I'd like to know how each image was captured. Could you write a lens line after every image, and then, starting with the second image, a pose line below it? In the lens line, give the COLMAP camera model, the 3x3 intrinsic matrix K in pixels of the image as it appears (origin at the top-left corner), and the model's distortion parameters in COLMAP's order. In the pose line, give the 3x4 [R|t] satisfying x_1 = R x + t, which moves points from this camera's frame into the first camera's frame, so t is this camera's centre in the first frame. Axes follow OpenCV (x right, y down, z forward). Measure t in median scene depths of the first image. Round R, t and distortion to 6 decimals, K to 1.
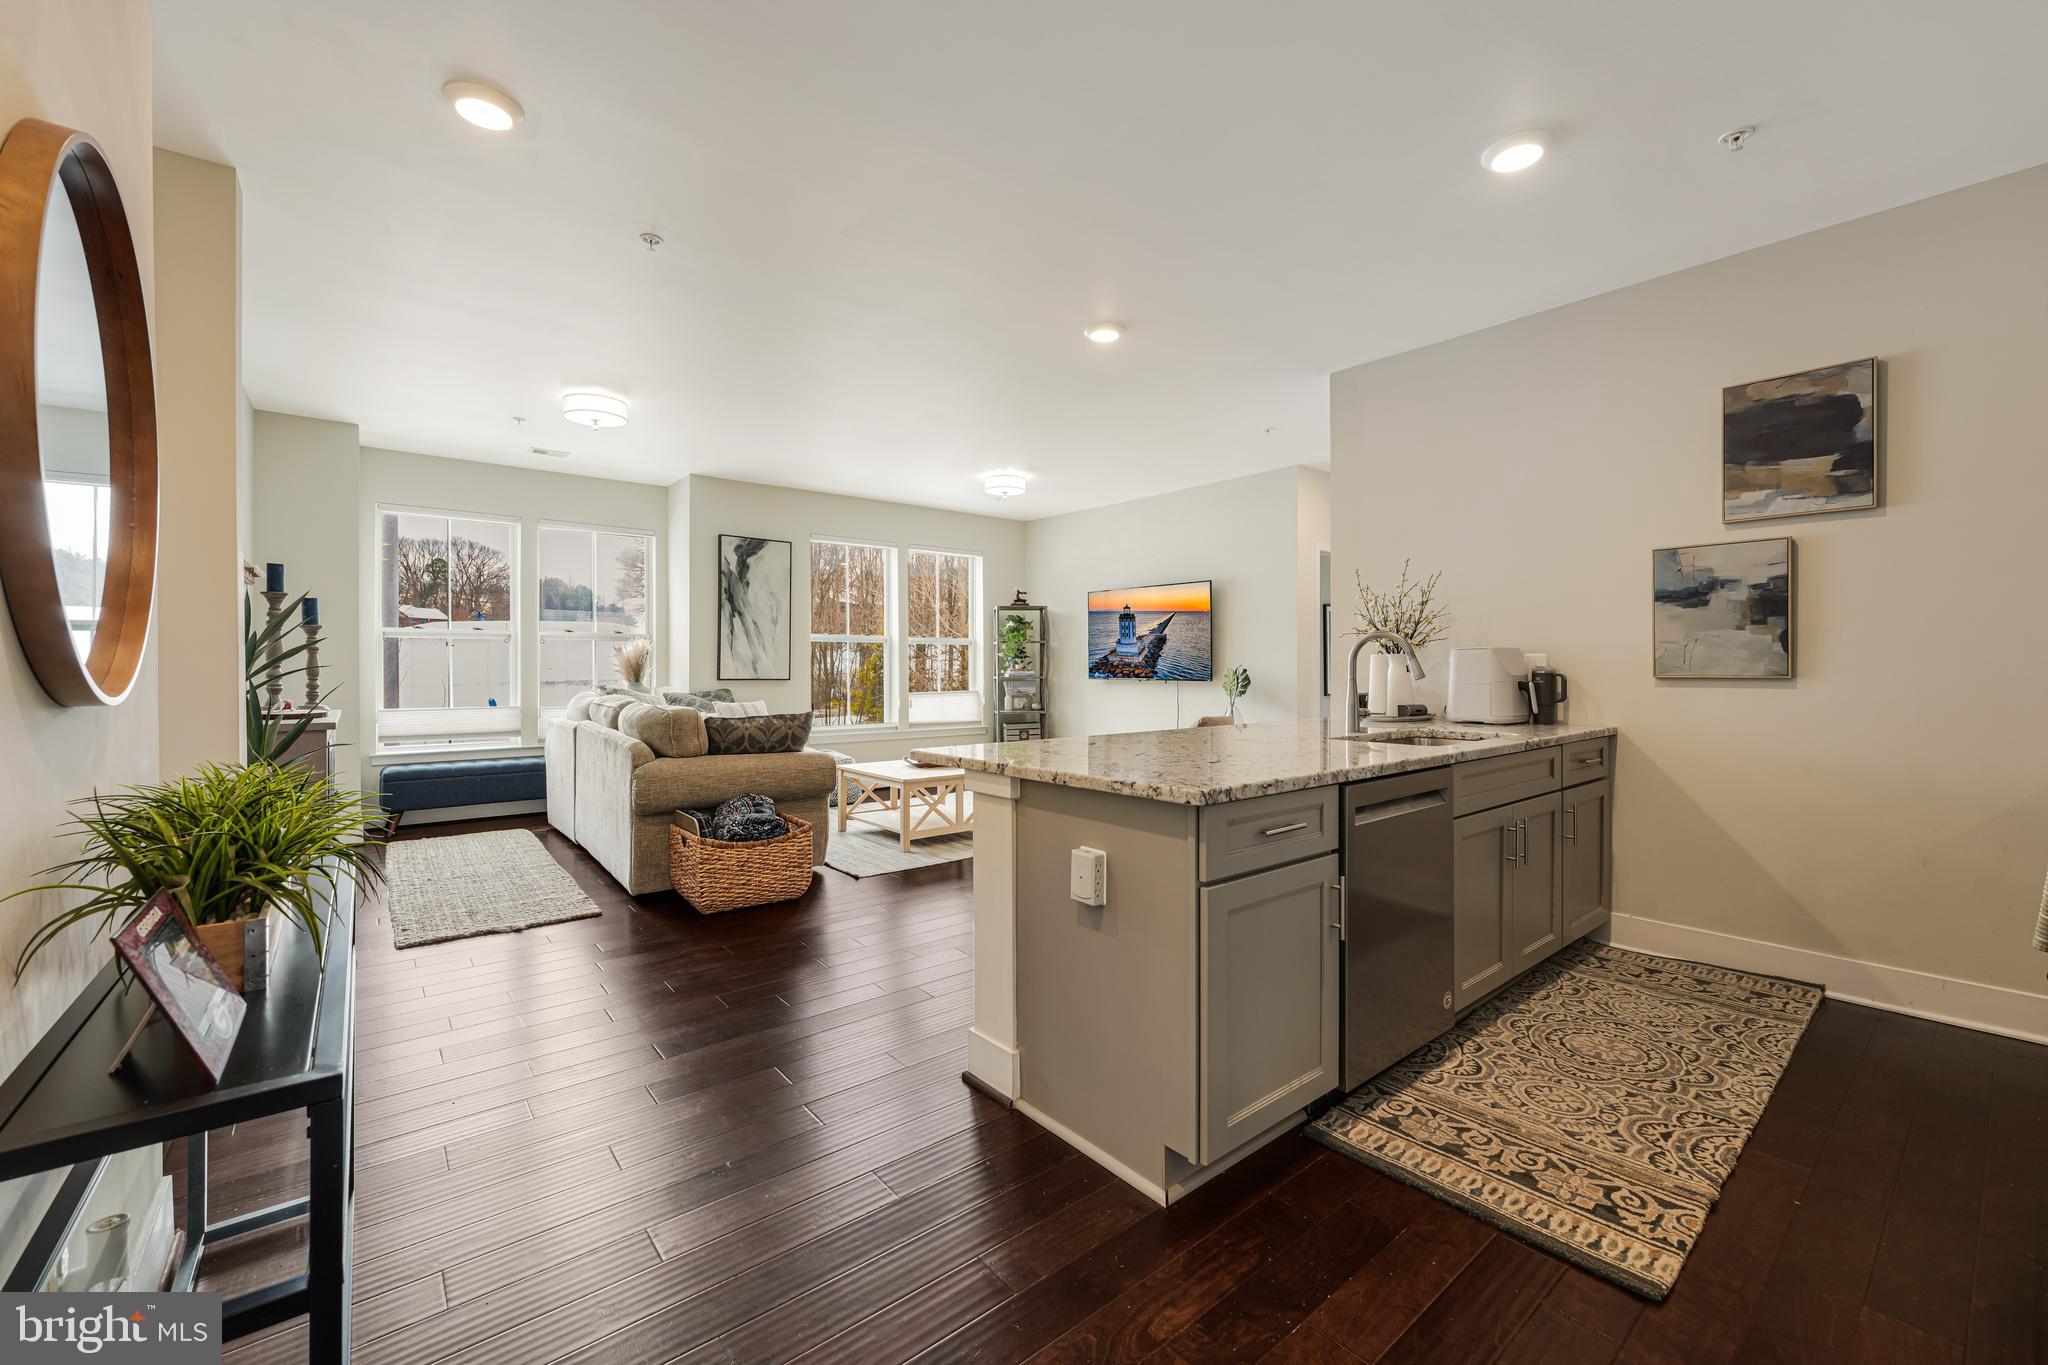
lens RADIAL K [[827.4, 0, 1033.8], [0, 827.4, 672.3], [0, 0, 1]] dist [-0.003722, 0.001892]
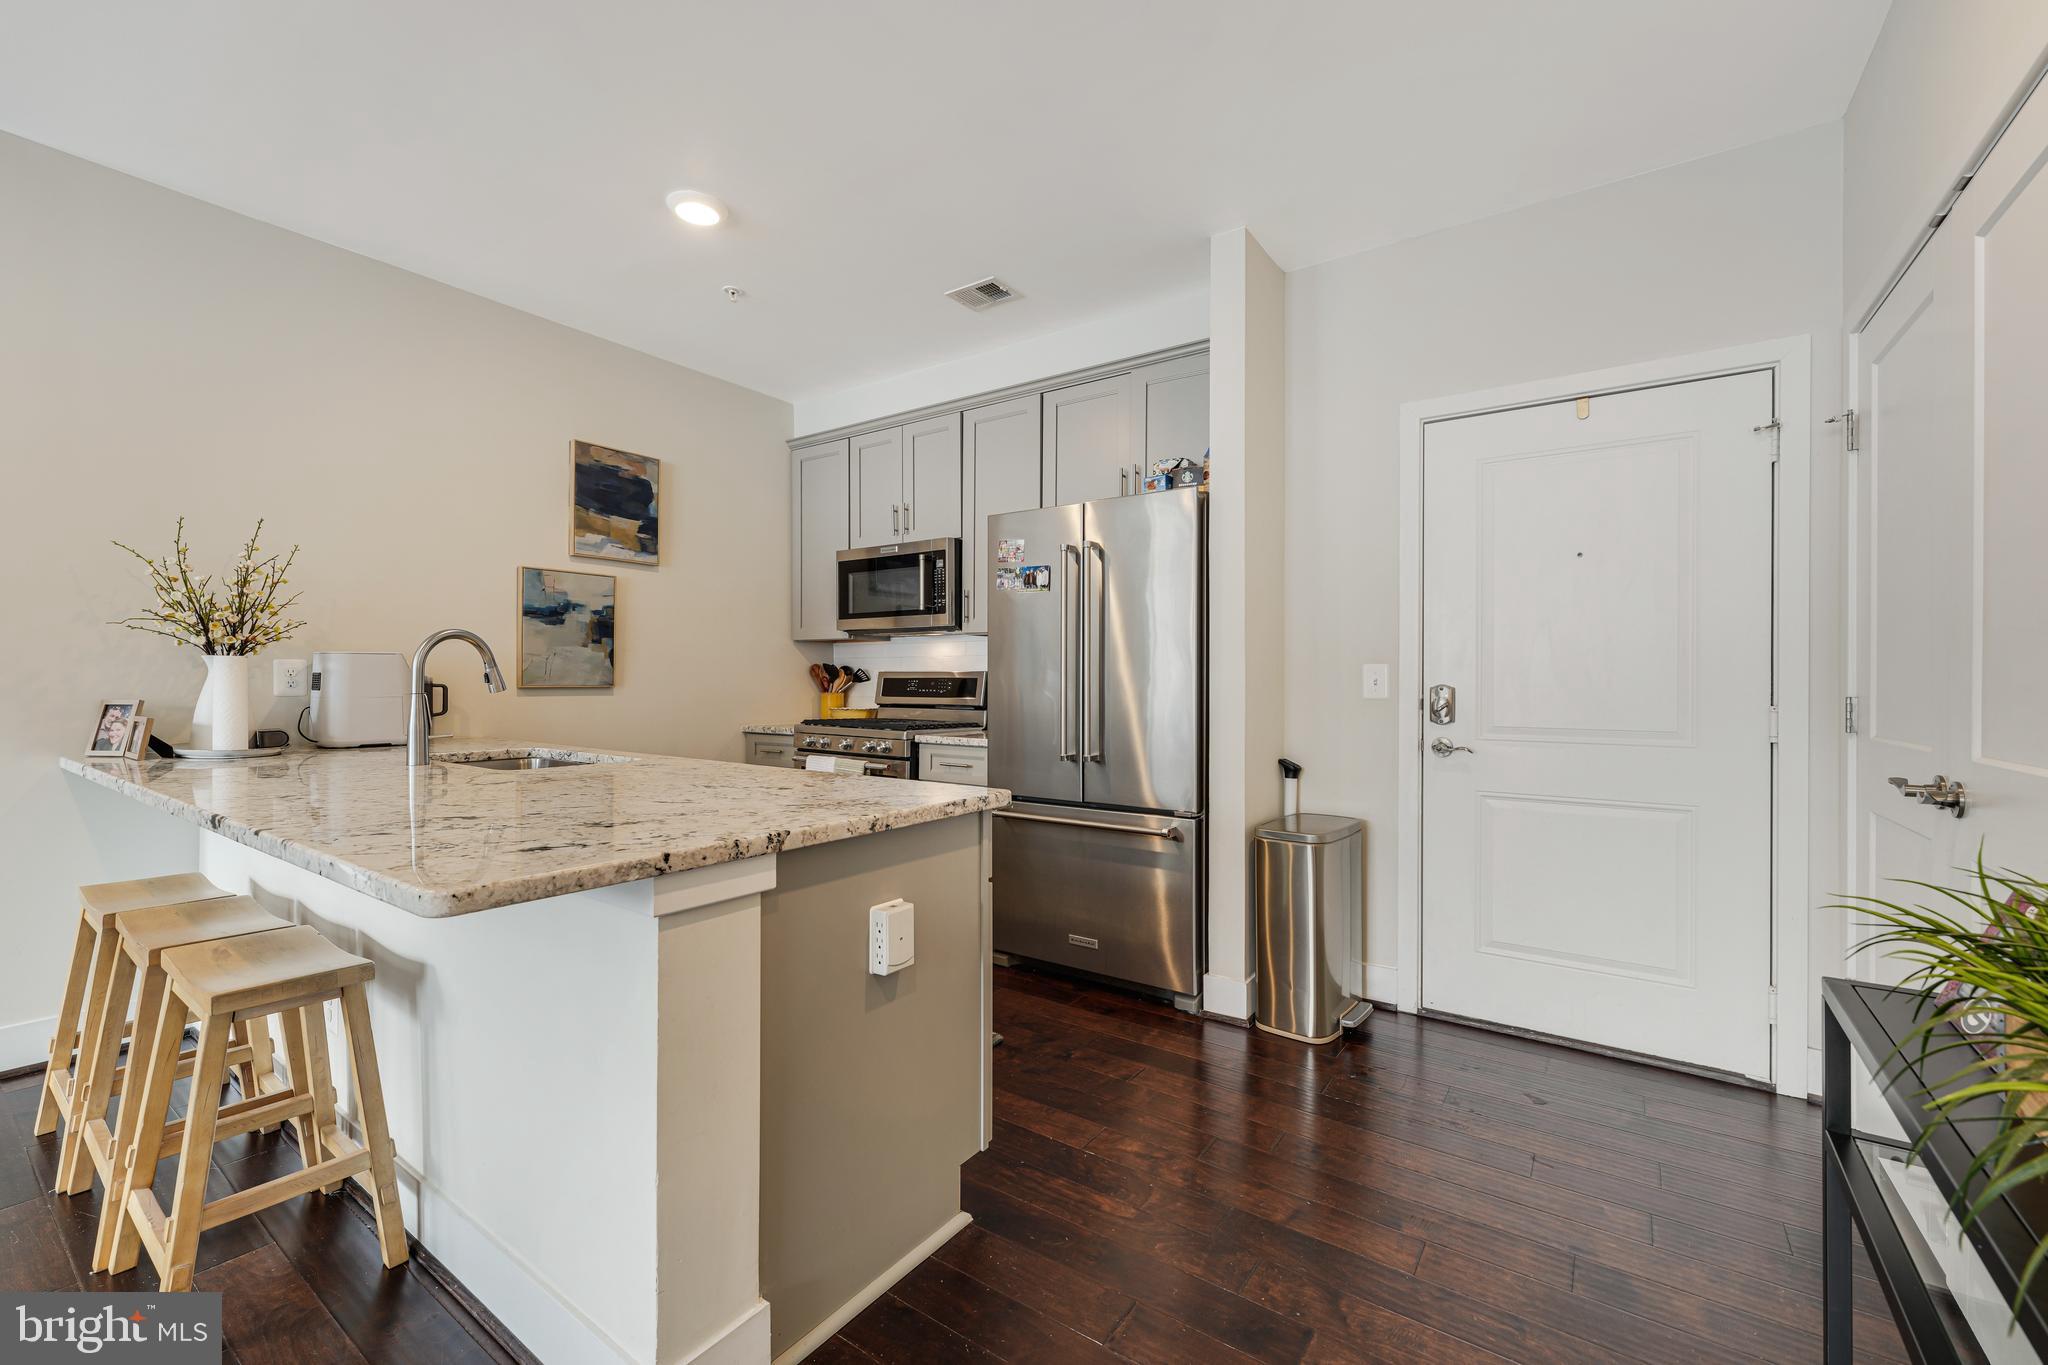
lens RADIAL K [[827.4, 0, 1037.6], [0, 827.4, 679.7], [0, 0, 1]] dist [-0.003722, 0.001892]
pose [[-0.272600, 0.002082, 0.962125, -0.393814], [0.000597, 0.999998, -0.001995, -0.000902], [-0.962127, 0.000031, -0.272600, 0.575568]]
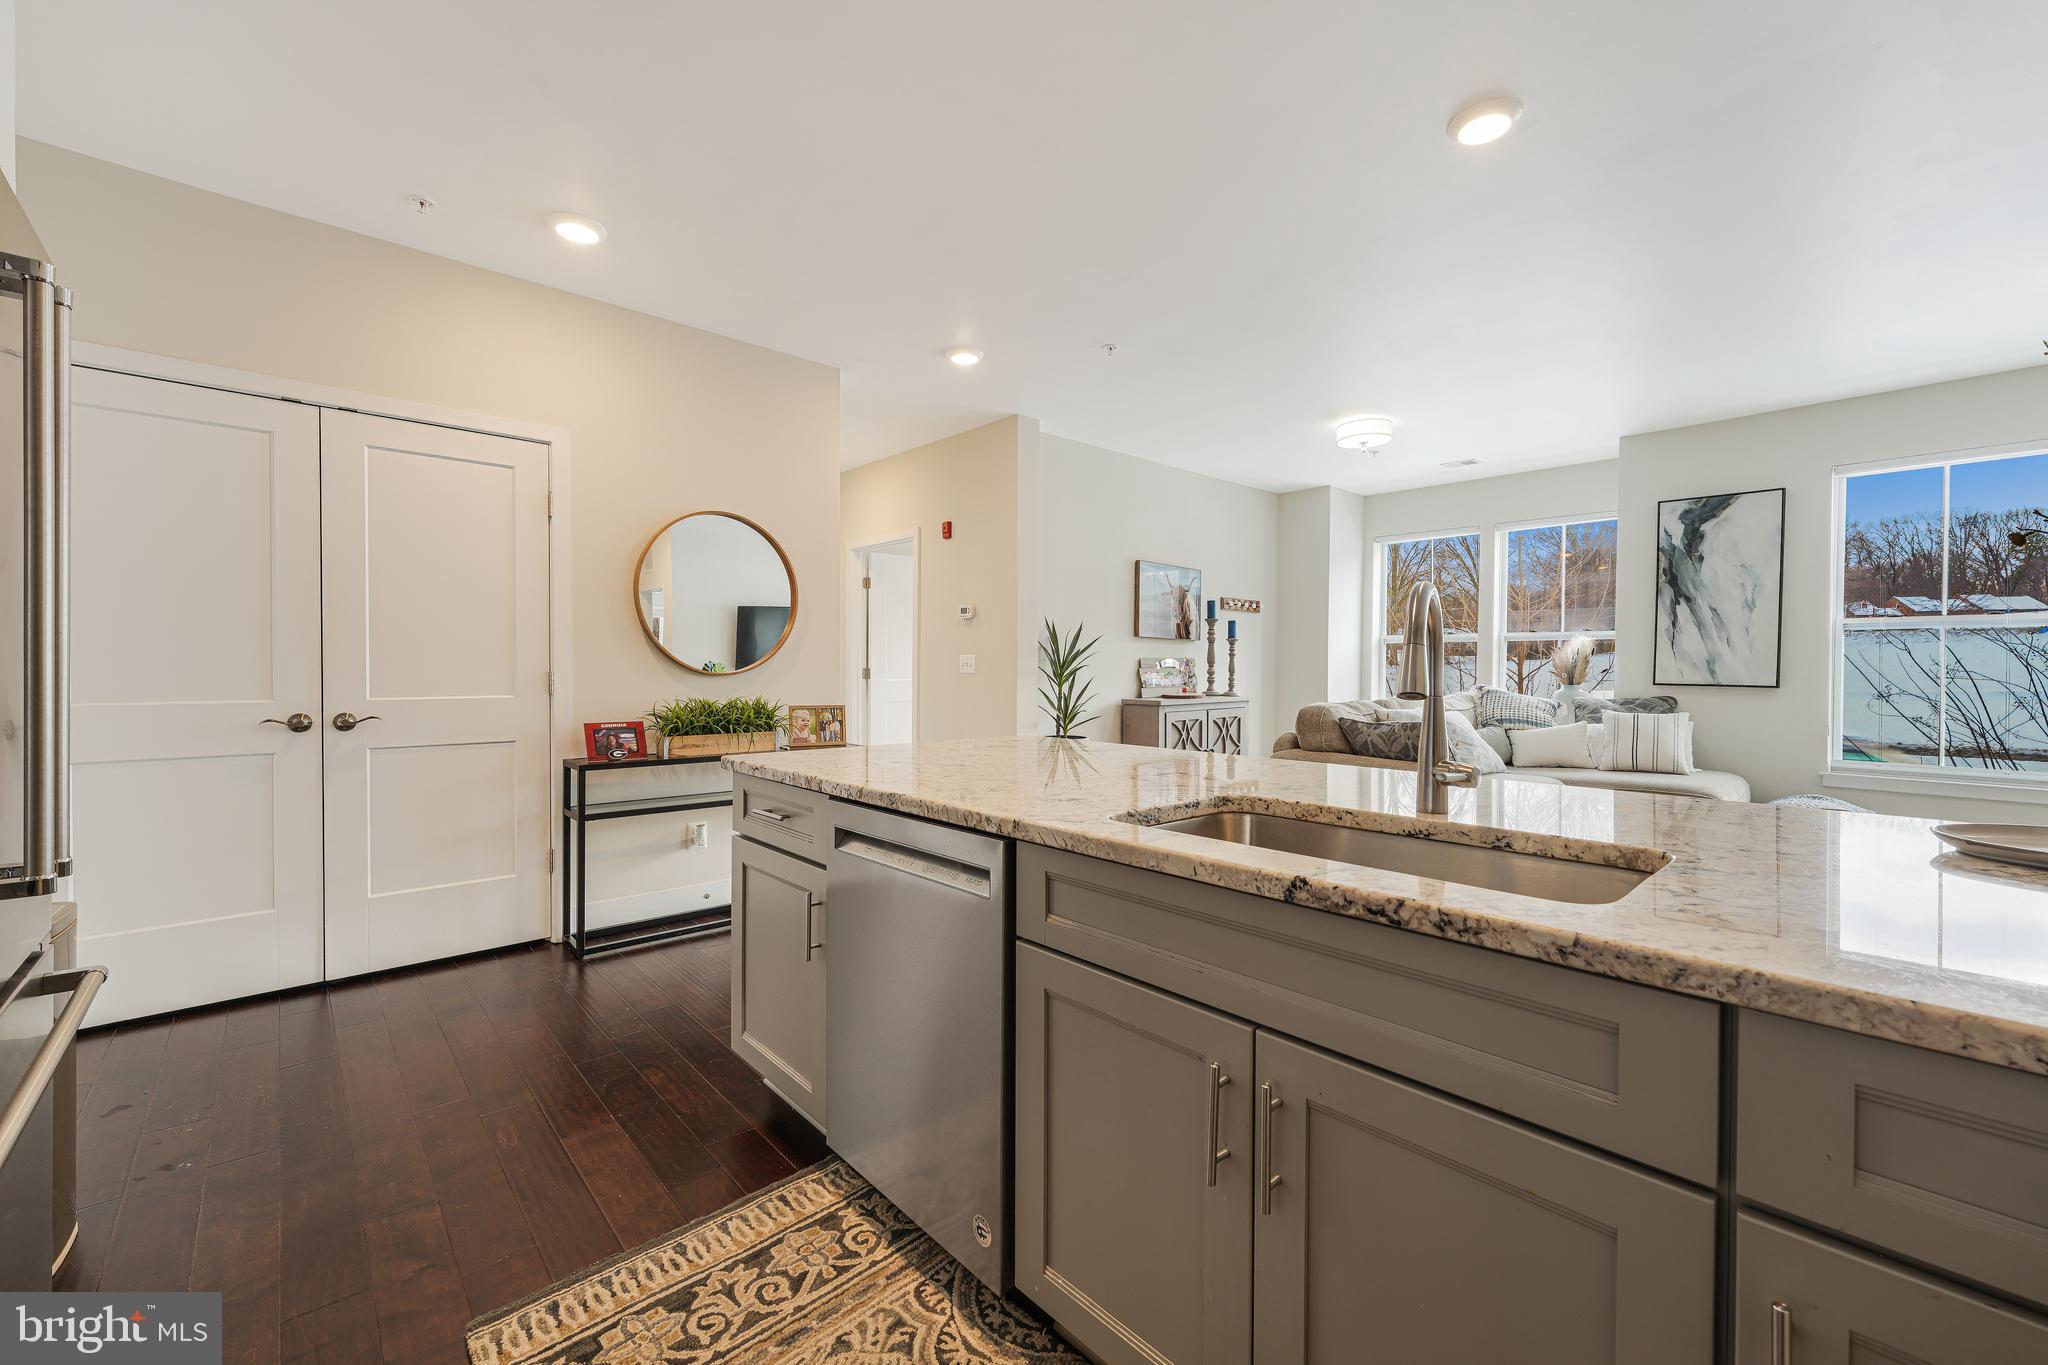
lens RADIAL K [[827.4, 0, 1028.9], [0, 827.4, 676.1], [0, 0, 1]] dist [-0.003722, 0.001892]
pose [[0.045858, 0.012223, -0.998873, 0.714811], [-0.010526, 0.999876, 0.011752, -0.003614], [0.998893, 0.009975, 0.045981, 0.659950]]
